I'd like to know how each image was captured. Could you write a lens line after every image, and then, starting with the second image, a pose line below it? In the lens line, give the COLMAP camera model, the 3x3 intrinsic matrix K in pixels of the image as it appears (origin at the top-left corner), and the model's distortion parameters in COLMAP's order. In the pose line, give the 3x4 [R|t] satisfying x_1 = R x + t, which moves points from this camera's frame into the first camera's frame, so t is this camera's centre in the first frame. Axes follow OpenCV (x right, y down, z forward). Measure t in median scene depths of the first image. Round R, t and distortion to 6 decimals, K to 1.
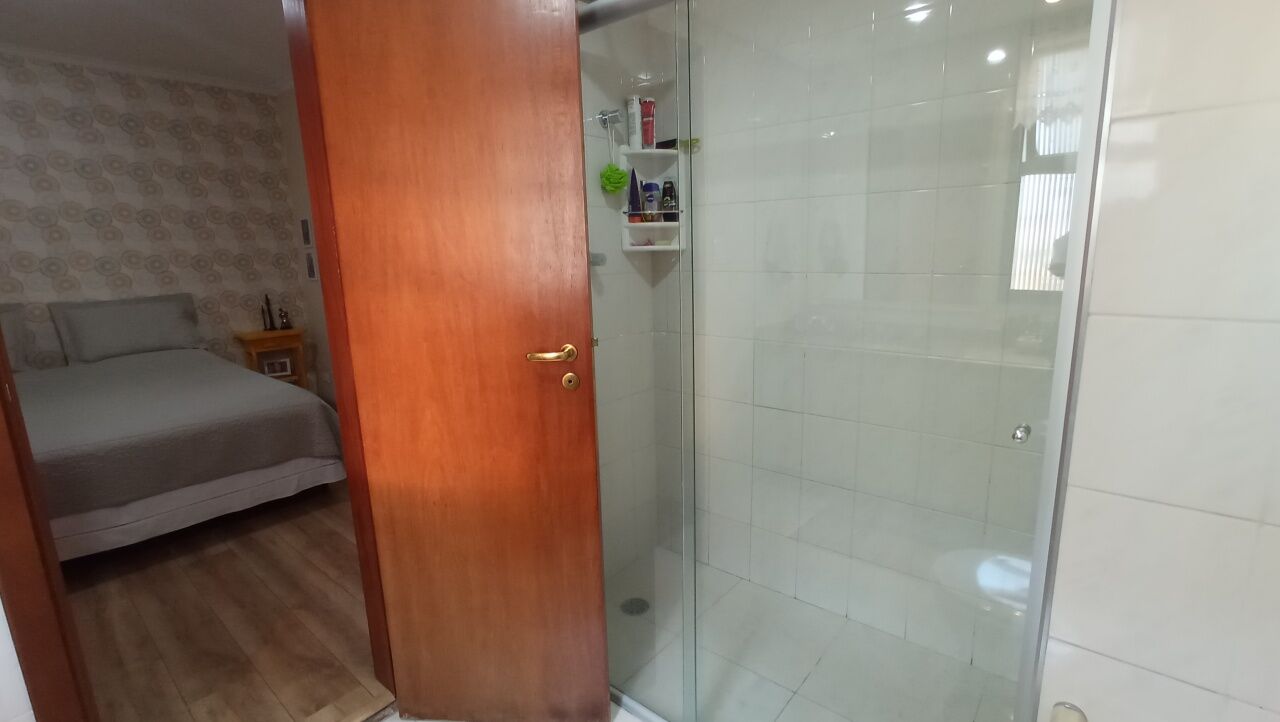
lens RADIAL K [[562.3, 0, 638.5], [0, 562.3, 364.1], [0, 0, 1]] dist [-0.000127, -0.005543]
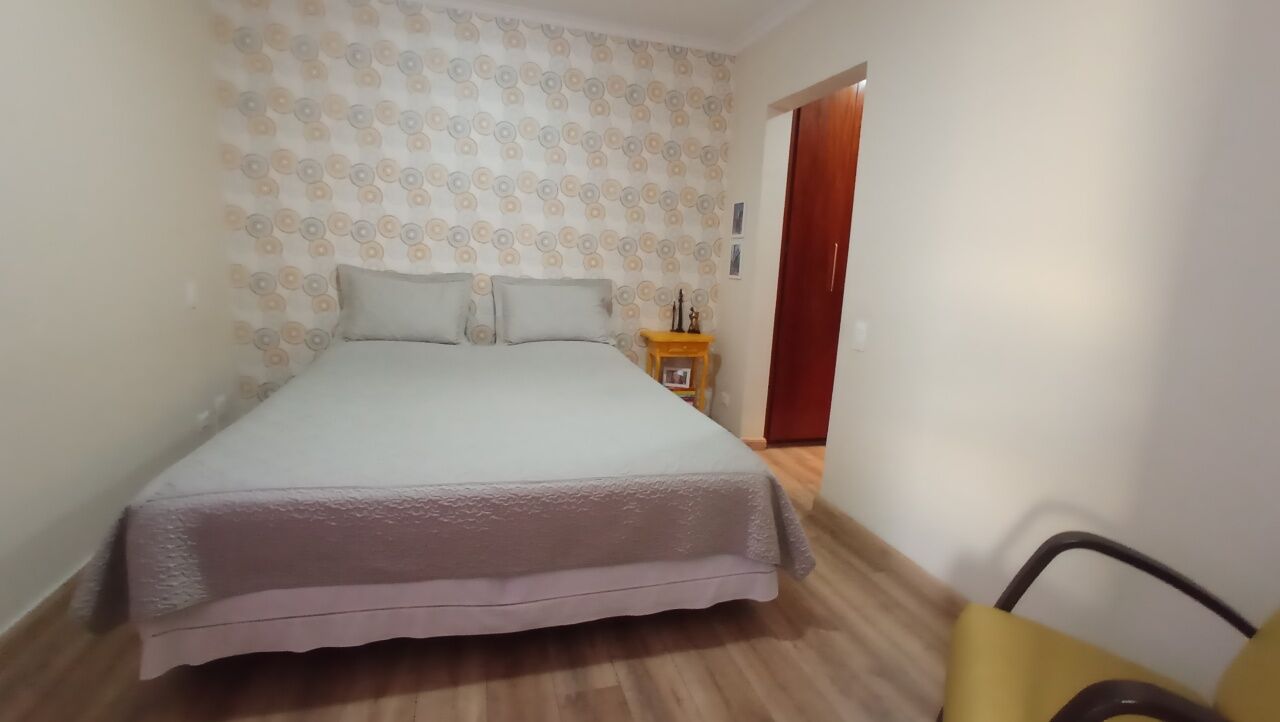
lens RADIAL K [[580.0, 0, 645.0], [0, 580.0, 364.3], [0, 0, 1]] dist [-0.068172, 0.054765]
pose [[0.836097, 0.169344, -0.521790, -0.249865], [-0.182309, 0.982874, 0.026861, -0.028924], [0.517402, 0.072669, 0.852651, 0.255247]]
